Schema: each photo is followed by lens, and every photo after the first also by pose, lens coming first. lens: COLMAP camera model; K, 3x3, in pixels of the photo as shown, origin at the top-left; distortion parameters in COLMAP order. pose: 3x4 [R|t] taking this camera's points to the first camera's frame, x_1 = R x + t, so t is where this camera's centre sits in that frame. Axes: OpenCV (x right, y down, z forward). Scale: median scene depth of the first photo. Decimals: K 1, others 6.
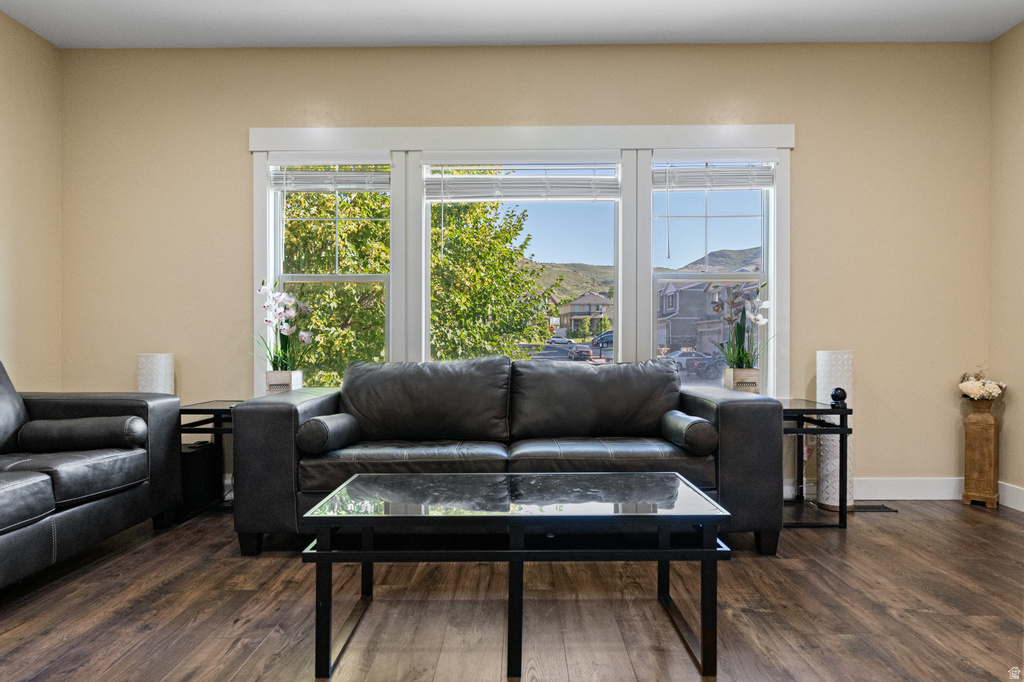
lens RADIAL K [[626.8, 0, 512.0], [0, 626.8, 341.0], [0, 0, 1]] dist [0.001035, -0.000116]
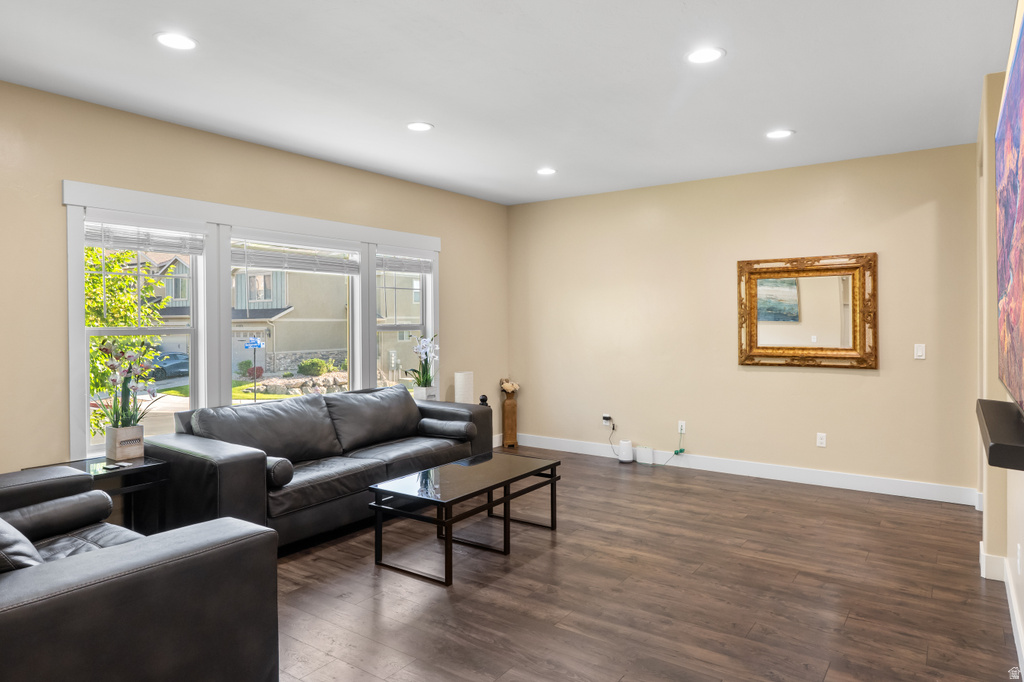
lens RADIAL K [[646.0, 0, 498.7], [0, 646.0, 298.2], [0, 0, 1]] dist [-0.003240, -0.001927]
pose [[0.577251, 0.024893, 0.816187, -1.043144], [-0.001383, 0.999564, -0.029508, -0.158085], [-0.816566, 0.015905, 0.577034, -0.153343]]
